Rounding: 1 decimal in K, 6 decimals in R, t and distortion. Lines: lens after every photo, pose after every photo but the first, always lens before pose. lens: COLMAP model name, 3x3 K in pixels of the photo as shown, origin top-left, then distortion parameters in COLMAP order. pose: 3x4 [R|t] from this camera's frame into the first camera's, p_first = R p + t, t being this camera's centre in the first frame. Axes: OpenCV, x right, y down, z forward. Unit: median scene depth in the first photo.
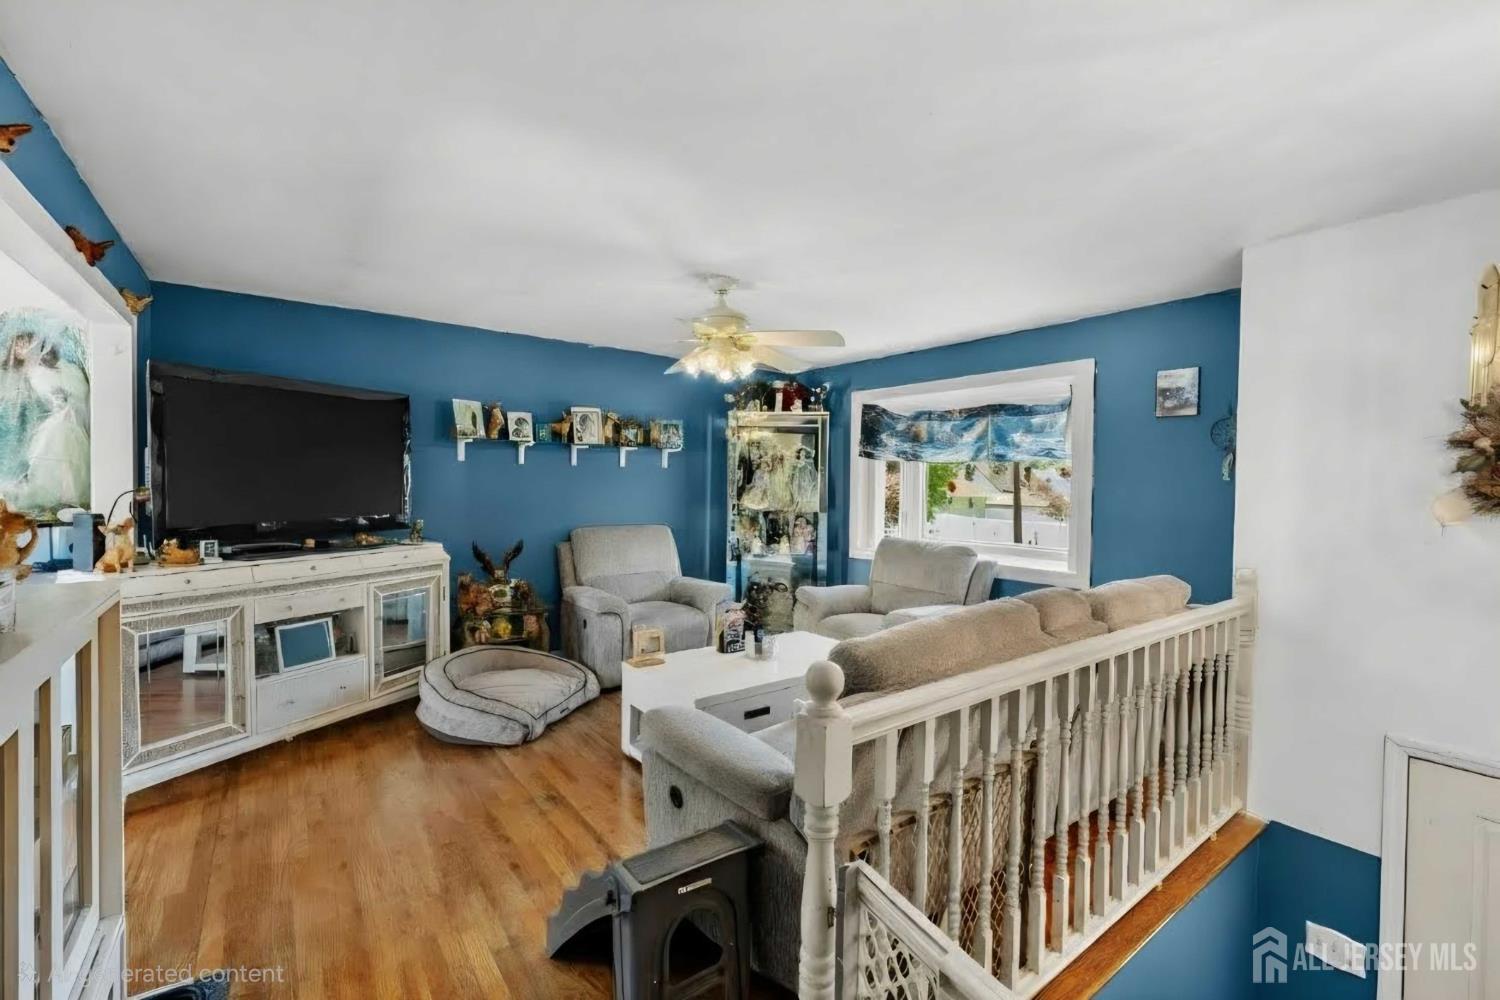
lens RADIAL K [[627.2, 0, 739.6], [0, 627.2, 495.8], [0, 0, 1]] dist [-0.004400, 0.000160]
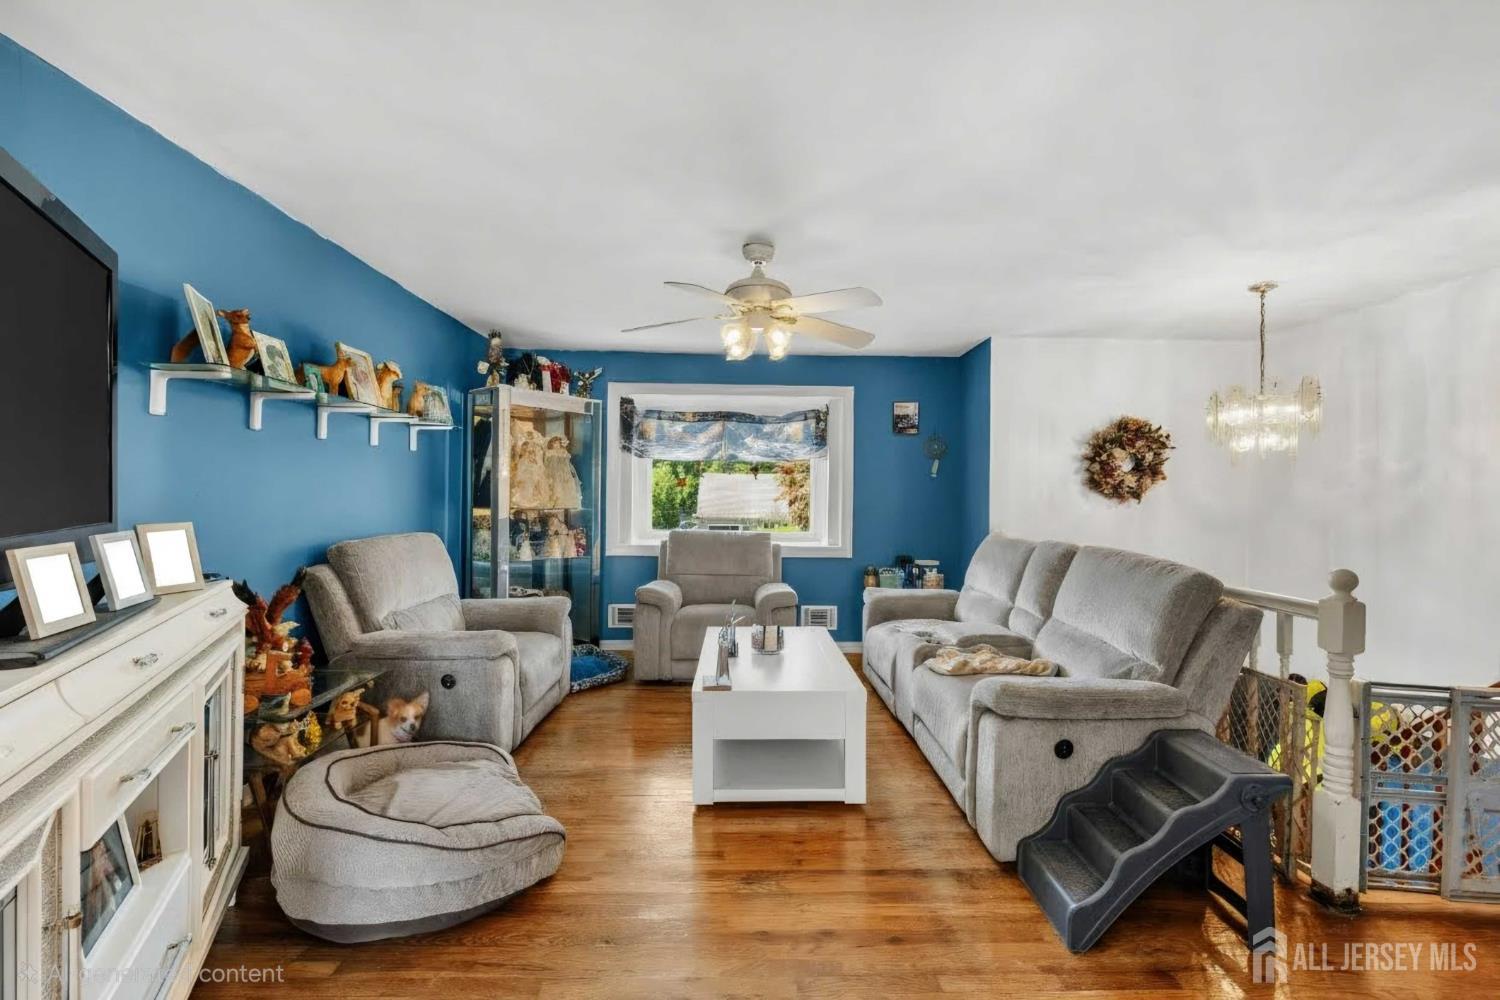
lens RADIAL K [[627.2, 0, 738.0], [0, 627.2, 489.1], [0, 0, 1]] dist [-0.004400, 0.000160]
pose [[0.568586, 0.002526, 0.822620, -0.563057], [0.014468, 0.999810, -0.013070, 0.013786], [-0.822497, 0.019333, 0.568441, 0.345611]]
